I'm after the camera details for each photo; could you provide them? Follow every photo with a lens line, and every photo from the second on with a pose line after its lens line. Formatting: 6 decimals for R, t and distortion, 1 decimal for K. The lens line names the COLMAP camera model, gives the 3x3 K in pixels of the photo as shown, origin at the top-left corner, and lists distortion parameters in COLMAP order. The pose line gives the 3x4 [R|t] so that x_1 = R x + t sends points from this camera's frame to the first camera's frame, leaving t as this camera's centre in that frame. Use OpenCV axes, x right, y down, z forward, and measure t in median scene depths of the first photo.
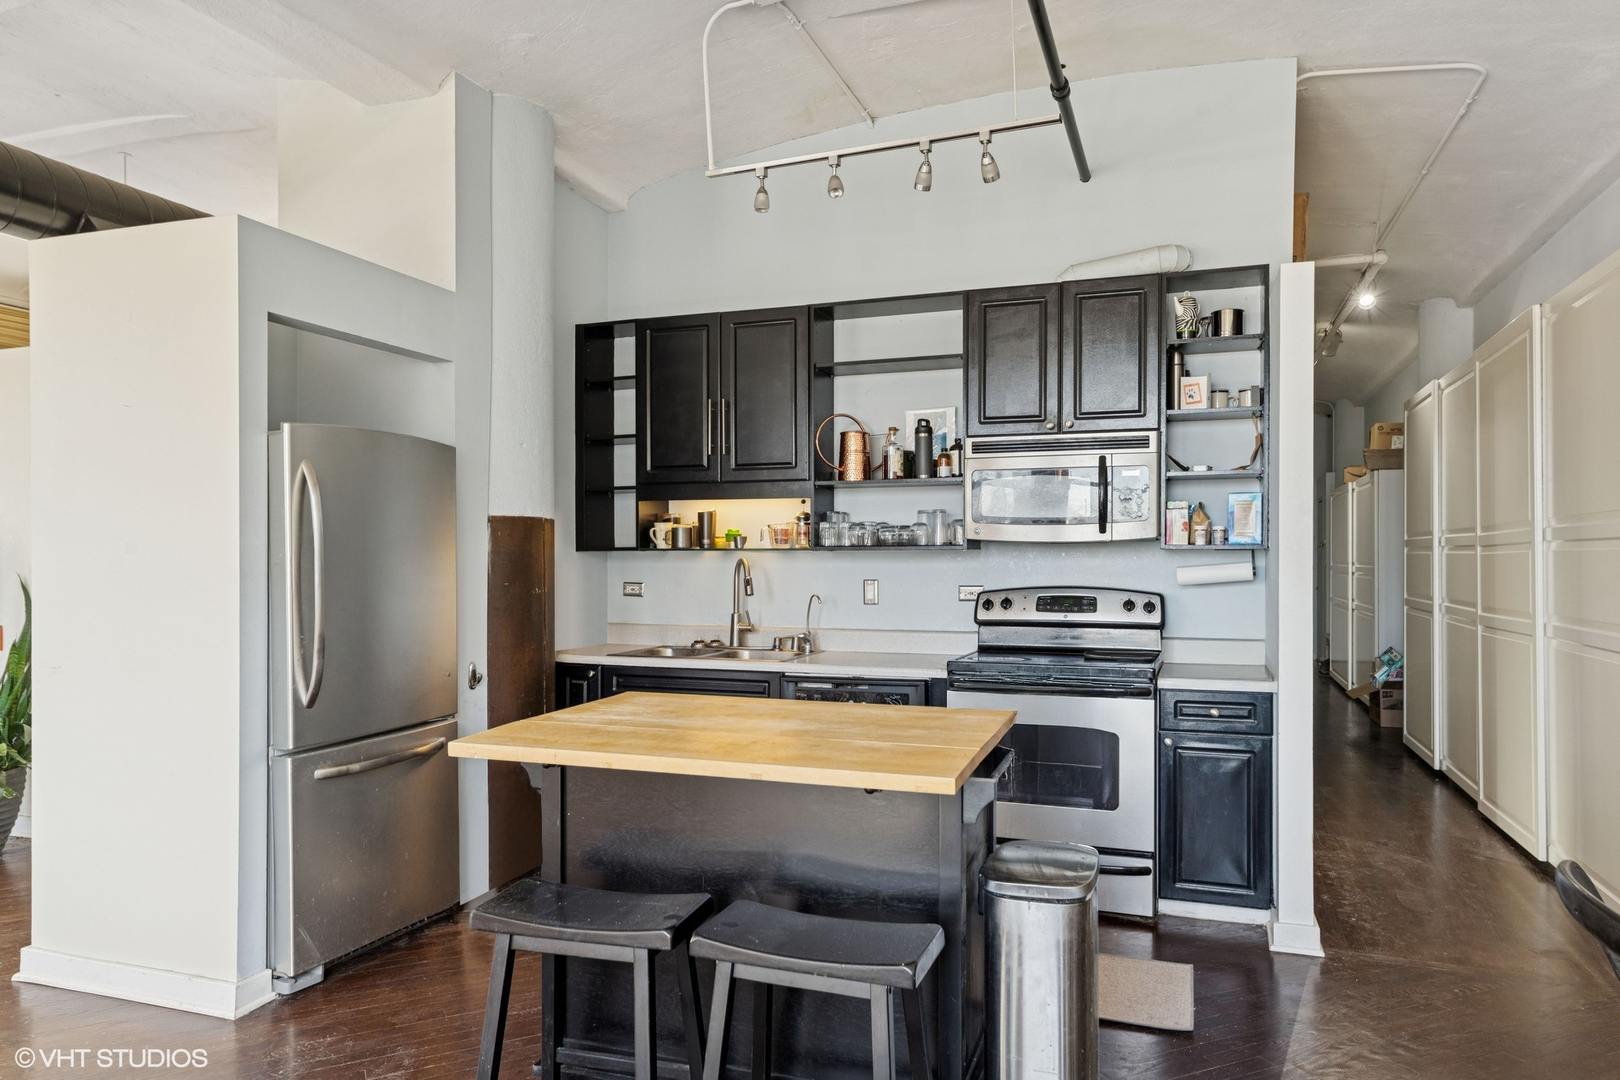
lens RADIAL K [[1067.7, 0, 813.2], [0, 1067.7, 562.8], [0, 0, 1]] dist [0.013215, 0.003408]
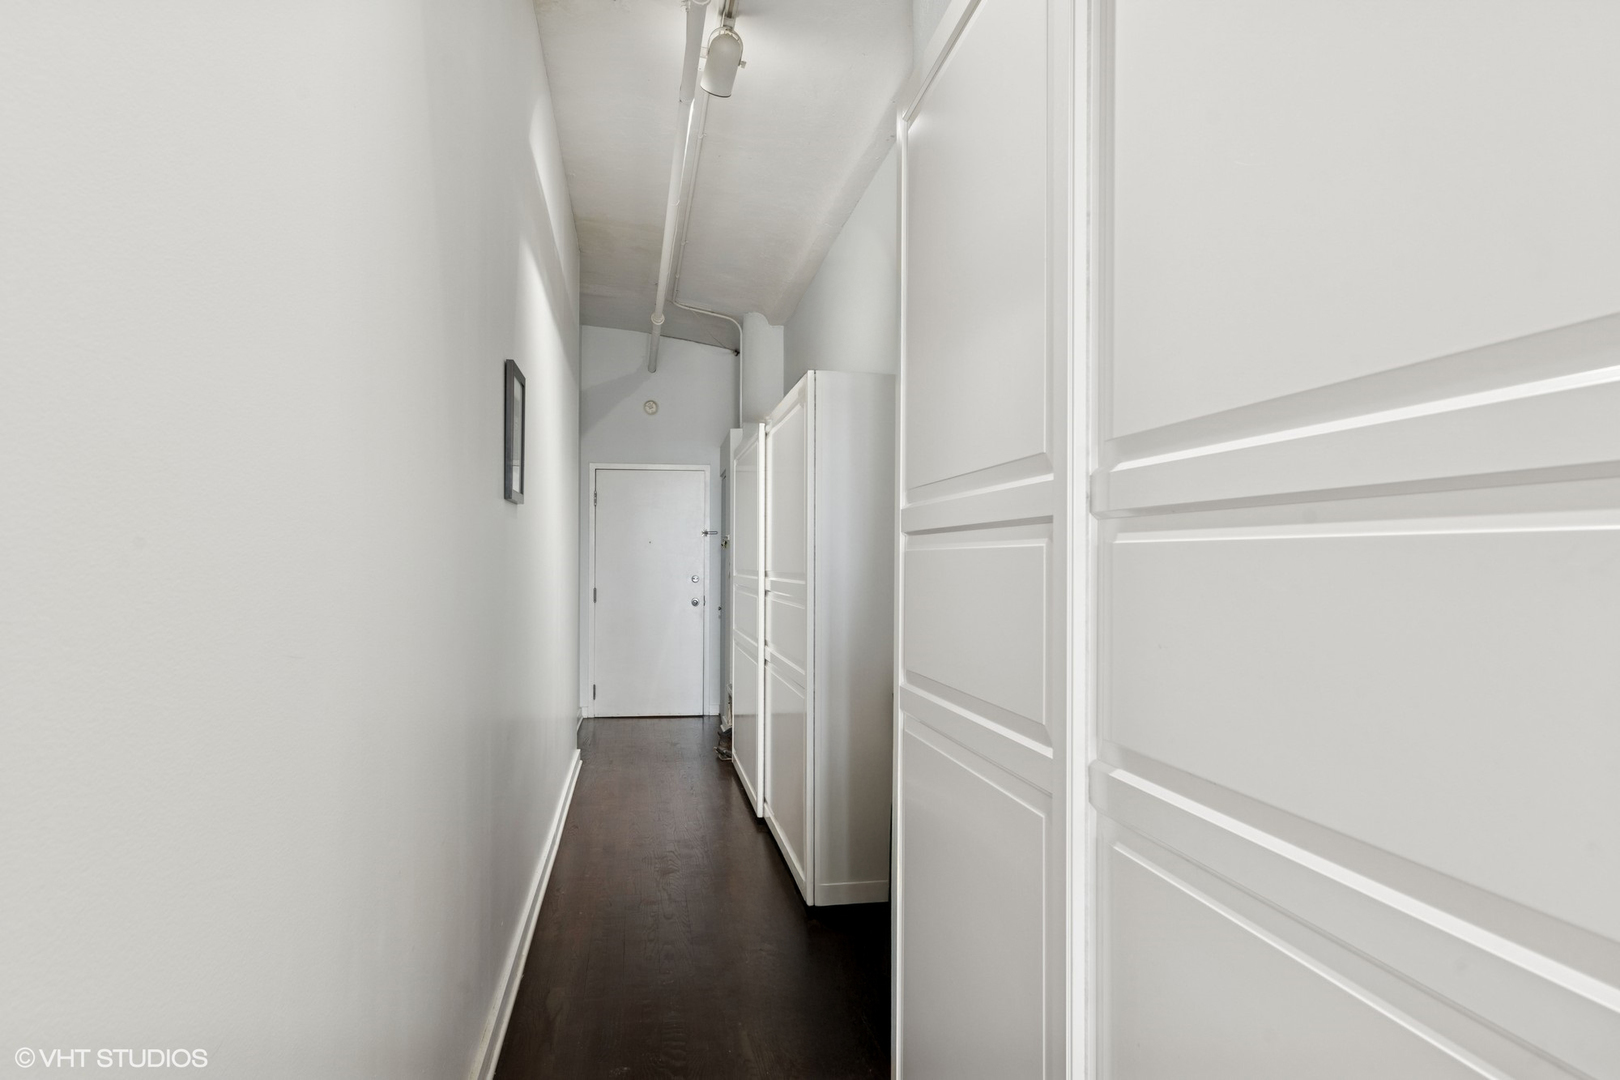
lens RADIAL K [[1067.7, 0, 813.2], [0, 1067.7, 562.8], [0, 0, 1]] dist [0.013215, 0.003408]
pose [[0.874365, 0.001870, 0.485266, 0.270344], [-0.000455, 0.999995, -0.003035, -0.002857], [-0.485269, 0.002433, 0.874361, 0.532025]]
